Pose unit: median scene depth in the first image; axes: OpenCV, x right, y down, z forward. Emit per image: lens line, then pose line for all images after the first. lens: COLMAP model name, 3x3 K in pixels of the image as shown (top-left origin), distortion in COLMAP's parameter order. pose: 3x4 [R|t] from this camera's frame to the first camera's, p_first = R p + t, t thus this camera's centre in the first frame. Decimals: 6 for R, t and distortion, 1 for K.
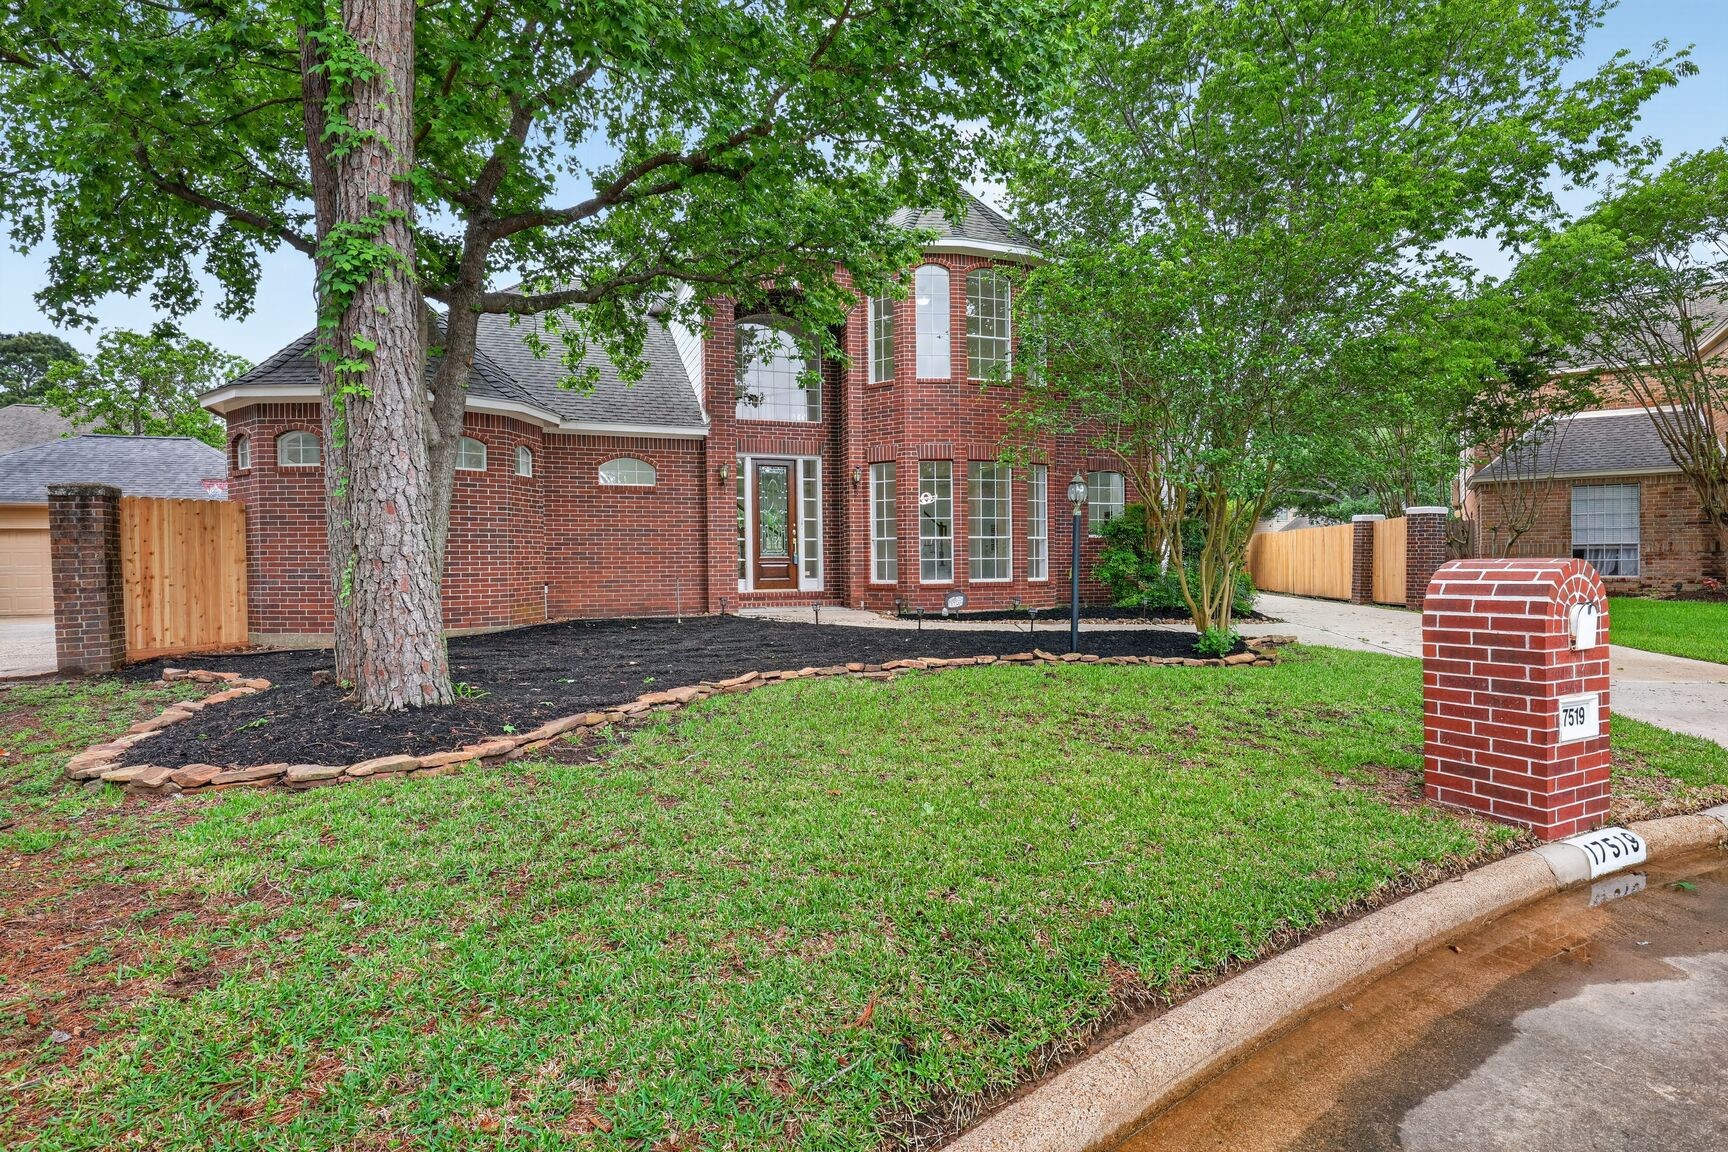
lens RADIAL K [[884.6, 0, 864.0], [0, 884.6, 576.0], [0, 0, 1]] dist [0.002300, 0.000438]
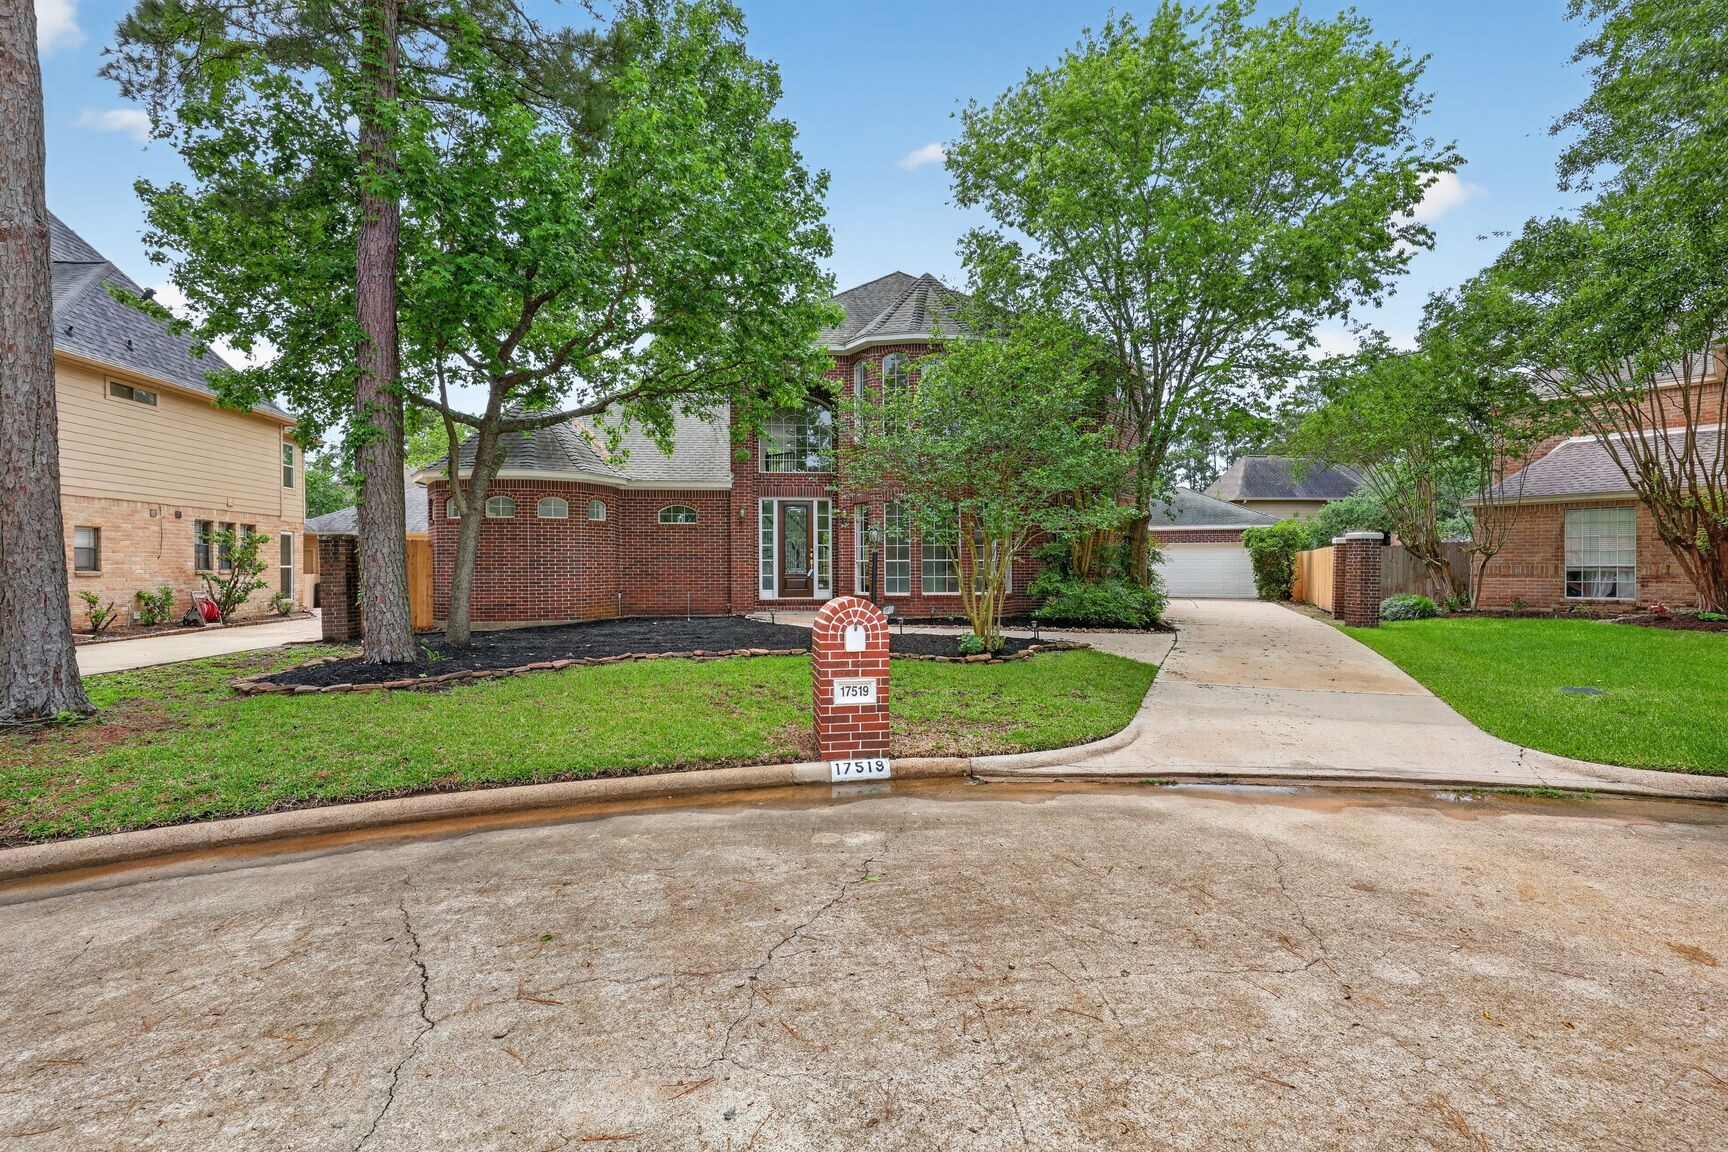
lens RADIAL K [[783.7, 0, 868.5], [0, 783.7, 573.3], [0, 0, 1]] dist [0.000070, -0.000178]
pose [[0.962045, 0.009577, -0.272723, 0.450064], [-0.011424, 0.999921, -0.005186, -0.022591], [0.272652, 0.008105, 0.962079, -0.165955]]
